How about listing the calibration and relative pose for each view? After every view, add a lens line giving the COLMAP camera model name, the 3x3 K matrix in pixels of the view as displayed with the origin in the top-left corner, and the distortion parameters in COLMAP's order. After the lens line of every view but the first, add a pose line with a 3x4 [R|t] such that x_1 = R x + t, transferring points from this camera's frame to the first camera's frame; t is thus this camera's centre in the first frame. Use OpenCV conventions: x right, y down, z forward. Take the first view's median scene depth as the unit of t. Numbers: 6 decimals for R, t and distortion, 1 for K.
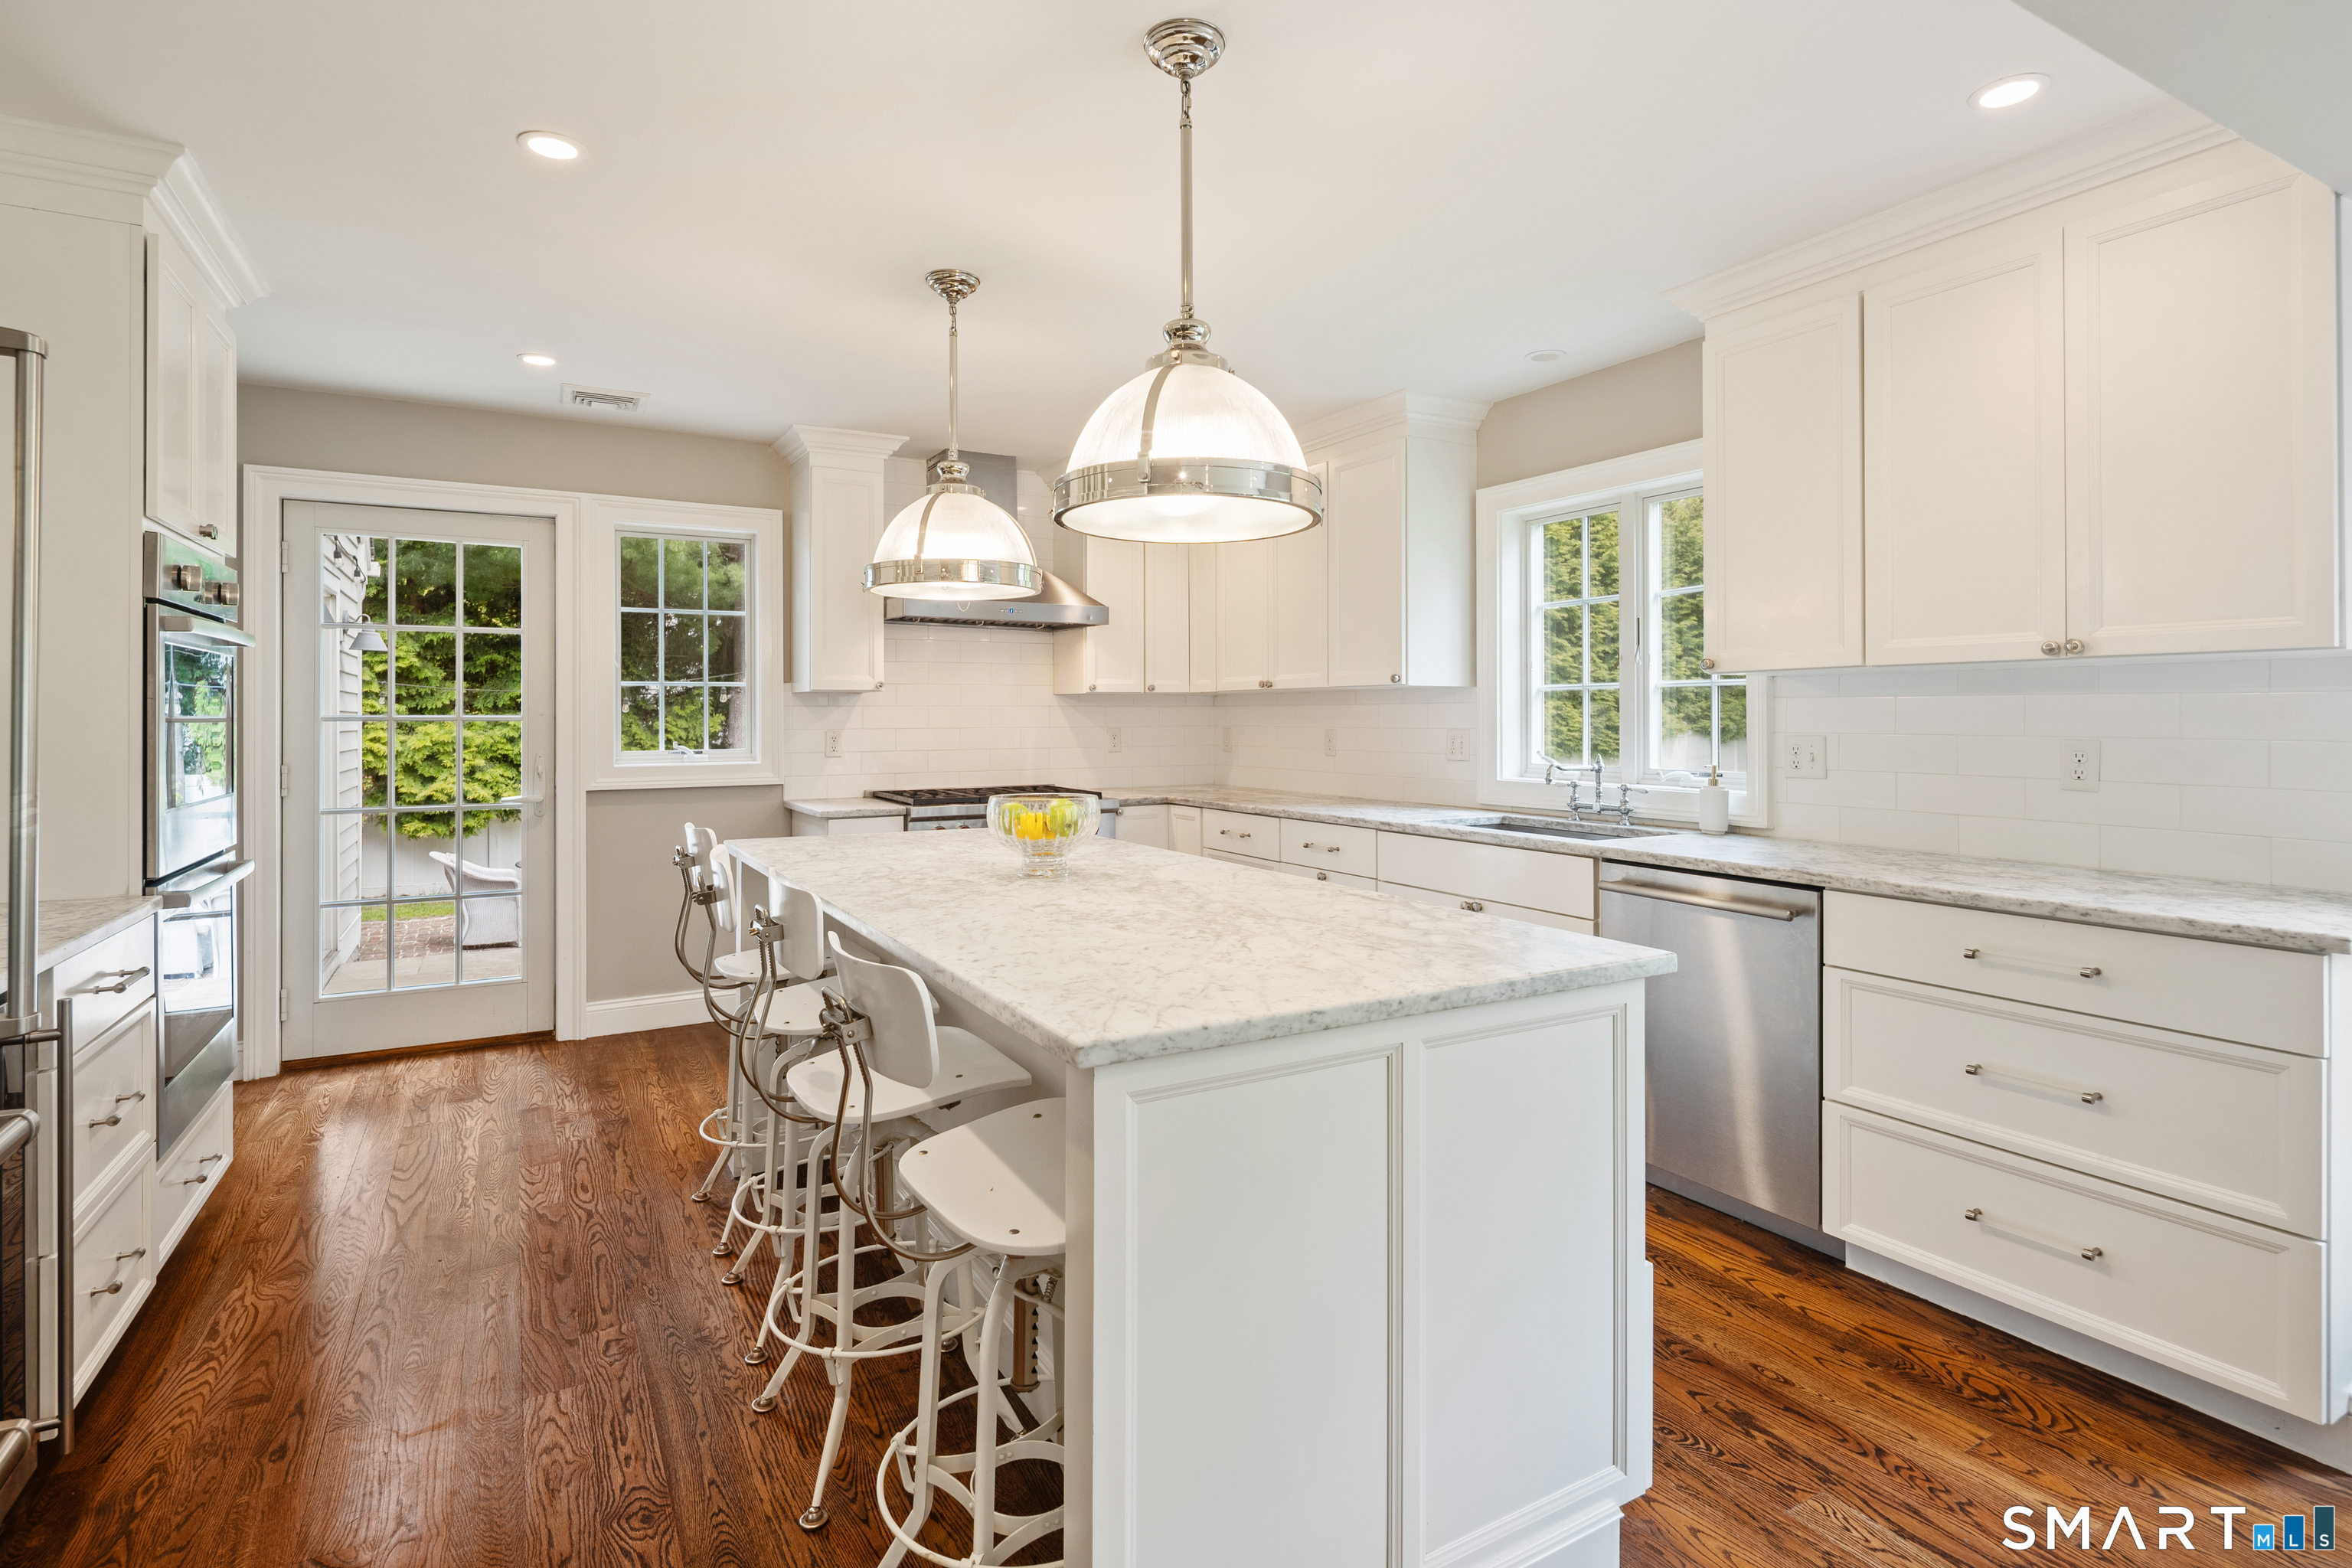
lens RADIAL K [[1150.7, 0, 1174.9], [0, 1150.7, 705.6], [0, 0, 1]] dist [0.001588, -0.002845]
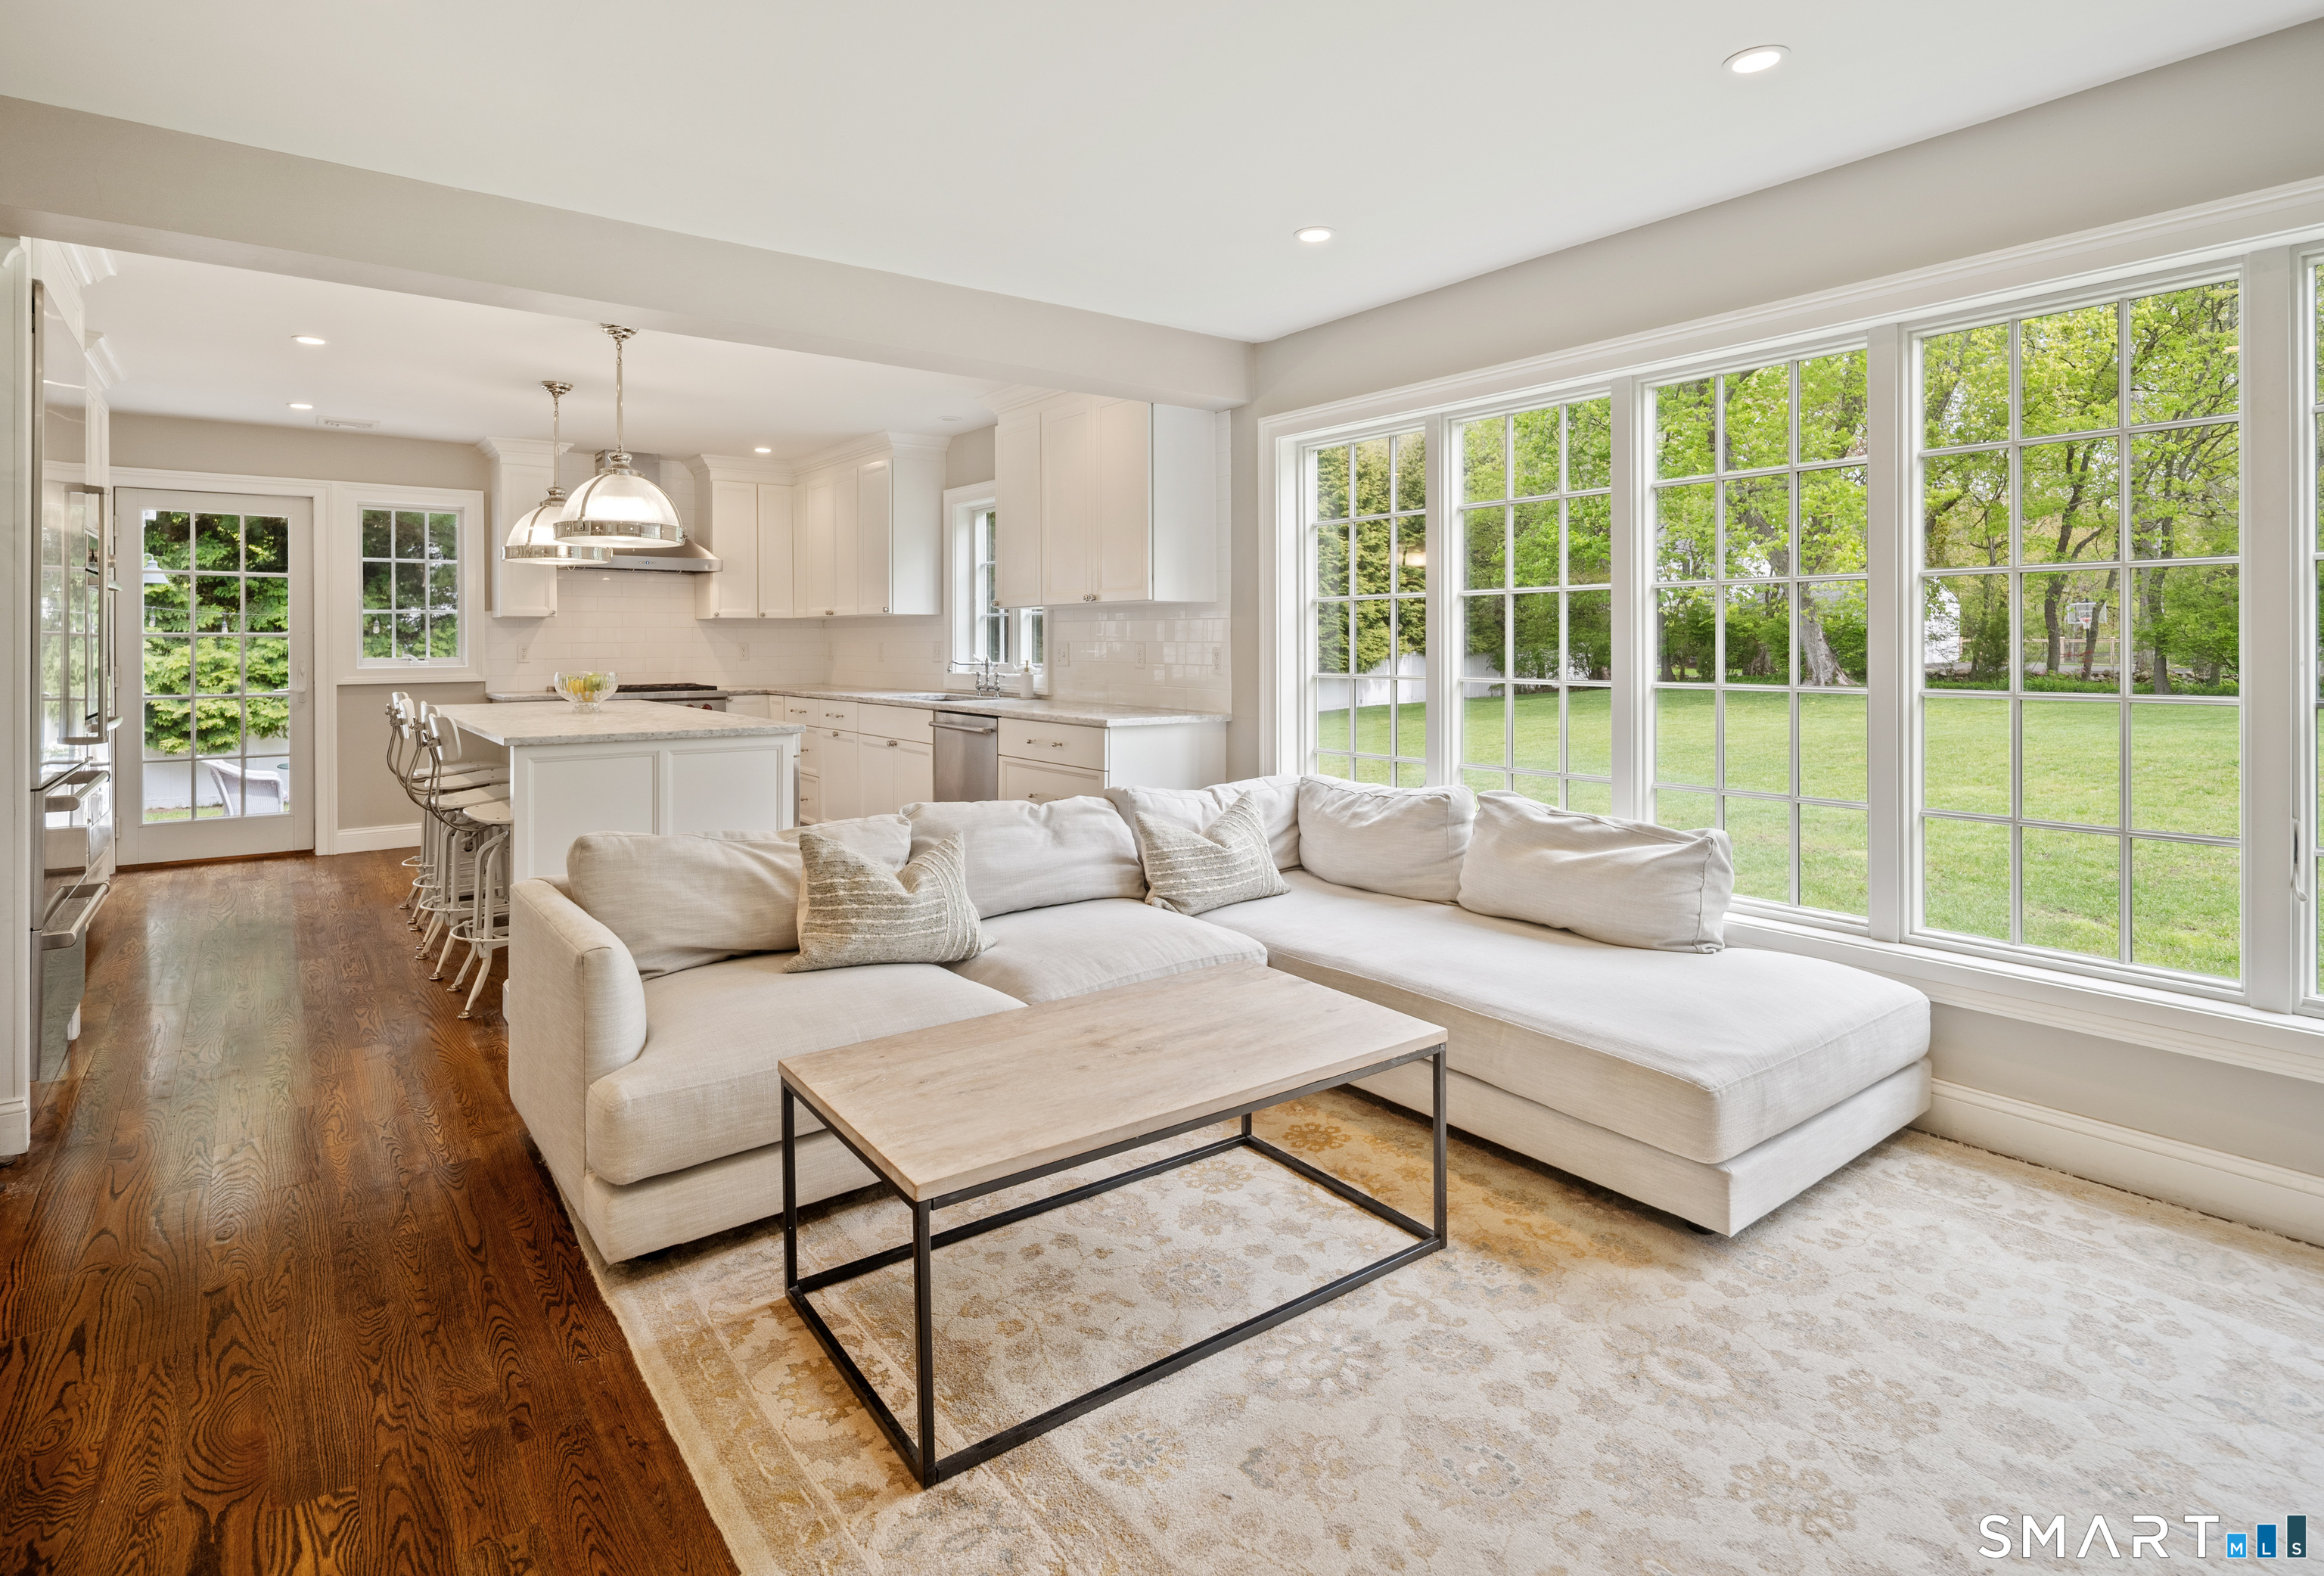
lens RADIAL K [[1167.4, 0, 1148.3], [0, 1167.4, 637.6], [0, 0, 1]] dist [-0.000168, -0.000985]
pose [[0.991972, -0.000755, 0.126454, 0.307876], [-0.000099, 0.999977, 0.006744, 0.003486], [-0.126456, -0.006702, 0.991950, -0.571786]]
